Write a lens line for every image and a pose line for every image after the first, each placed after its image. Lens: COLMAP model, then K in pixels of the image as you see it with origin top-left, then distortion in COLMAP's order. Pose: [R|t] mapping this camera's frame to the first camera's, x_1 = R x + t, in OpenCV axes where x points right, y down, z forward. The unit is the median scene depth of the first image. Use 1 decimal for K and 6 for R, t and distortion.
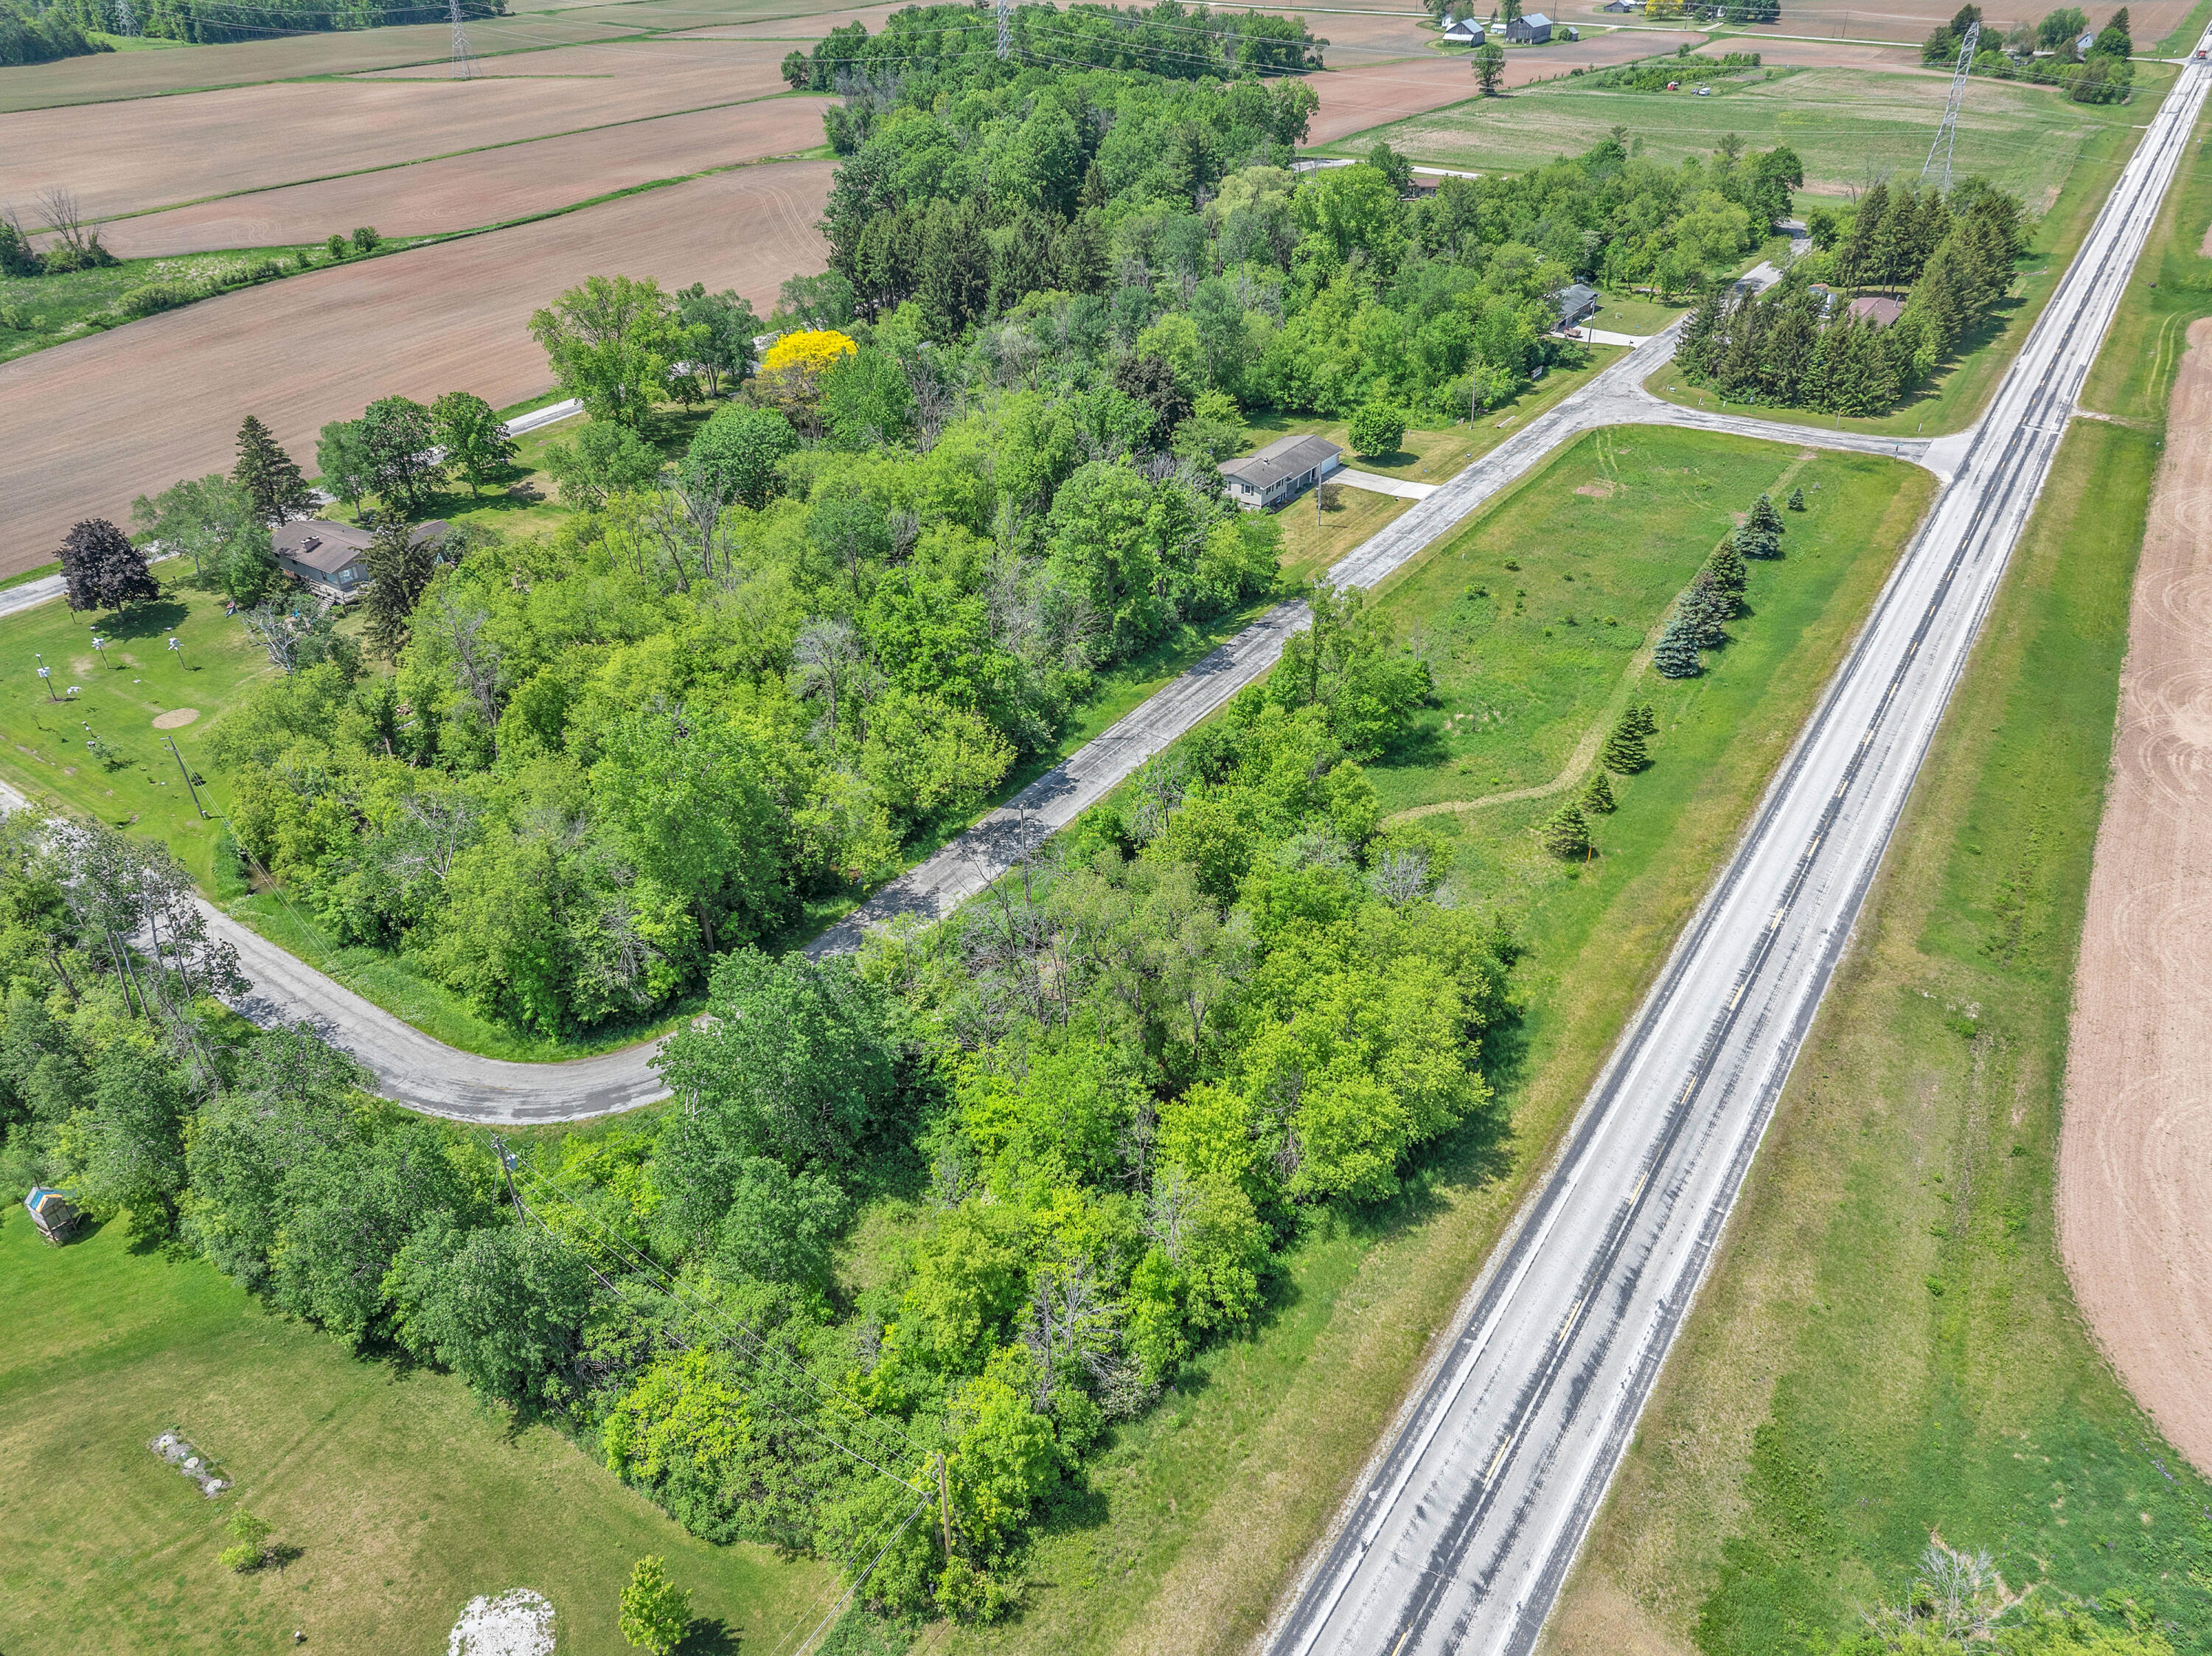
lens RADIAL K [[1564.3, 0, 1106.6], [0, 1564.3, 788.9], [0, 0, 1]] dist [-0.046245, 0.014296]
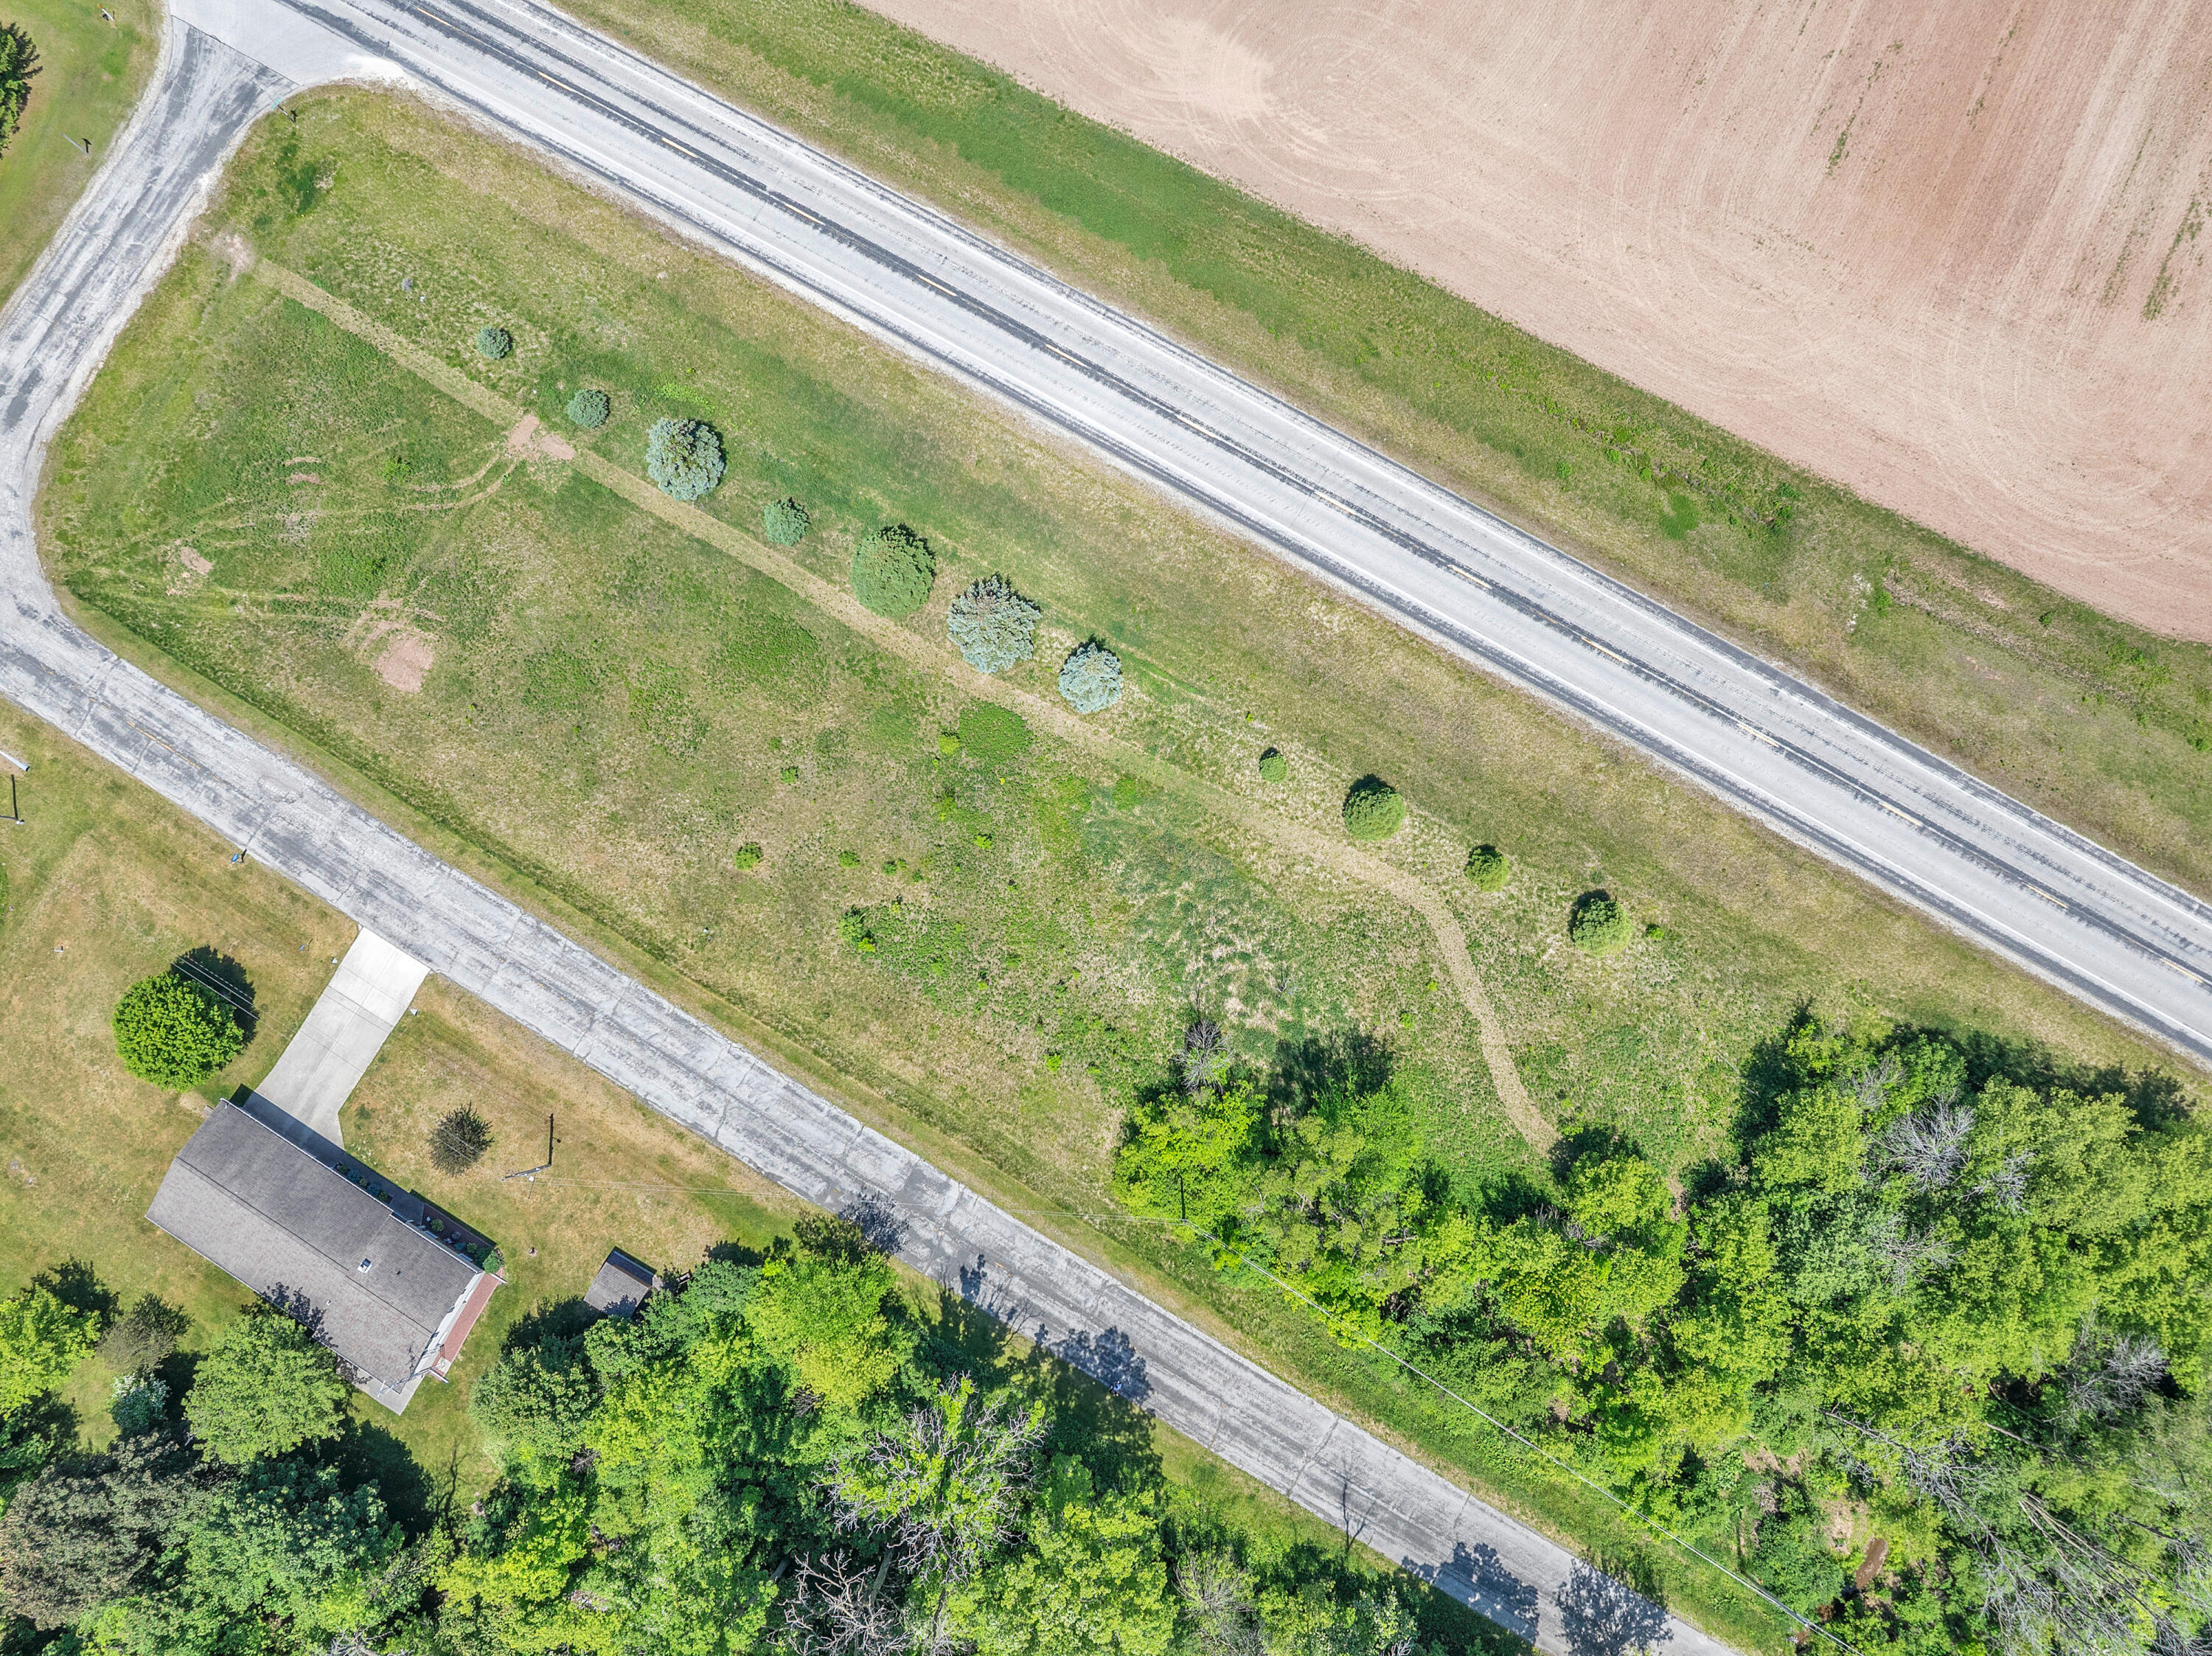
lens RADIAL K [[1559.2, 0, 1154.4], [0, 1559.2, 801.2], [0, 0, 1]] dist [-0.053019, 0.023398]
pose [[-0.065904, -0.983867, 0.166318, 0.220858], [0.511157, 0.109861, 0.852437, -0.756994], [-0.856957, 0.141194, 0.495671, 0.723026]]
